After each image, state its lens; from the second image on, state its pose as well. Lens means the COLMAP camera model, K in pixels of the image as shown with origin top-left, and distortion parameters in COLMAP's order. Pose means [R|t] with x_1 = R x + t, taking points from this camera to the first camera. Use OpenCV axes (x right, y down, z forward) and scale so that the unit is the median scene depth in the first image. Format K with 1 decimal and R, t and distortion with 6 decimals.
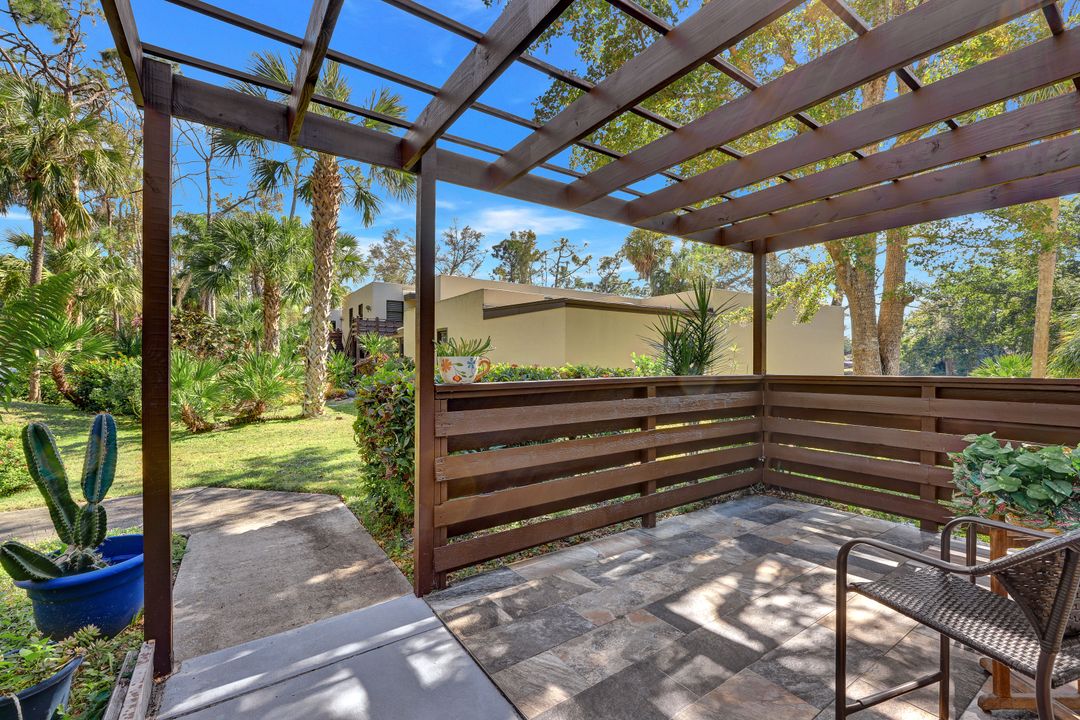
lens RADIAL K [[457.1, 0, 538.7], [0, 457.1, 363.1], [0, 0, 1]] dist [-0.000091, 0.000032]
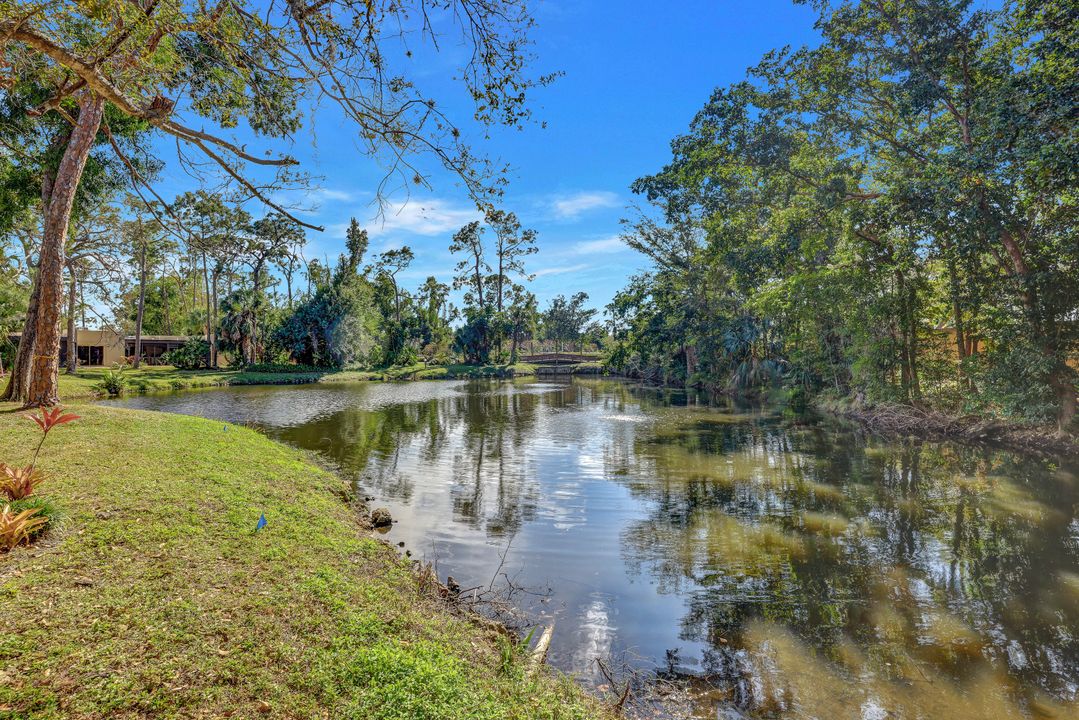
lens RADIAL K [[578.6, 0, 535.9], [0, 578.6, 359.3], [0, 0, 1]] dist [0.001130, -0.000185]
pose [[0.895177, -0.005742, 0.445674, 0.355432], [0.002772, 0.999969, 0.007315, 0.002708], [-0.445702, -0.005312, 0.895165, 0.381360]]
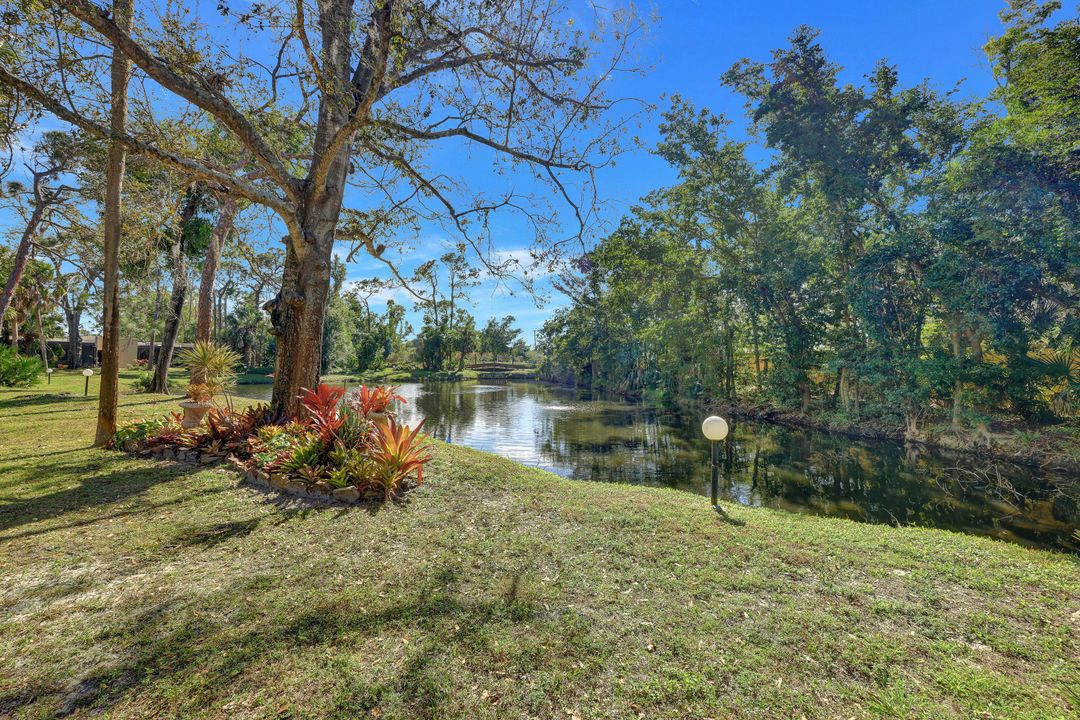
lens RADIAL K [[457.1, 0, 543.6], [0, 457.1, 362.1], [0, 0, 1]] dist [-0.000091, 0.000032]
pose [[0.811447, 0.014600, 0.584244, 0.282809], [-0.014471, 0.999883, -0.004888, 0.000262], [-0.584247, -0.004489, 0.811564, 0.321402]]
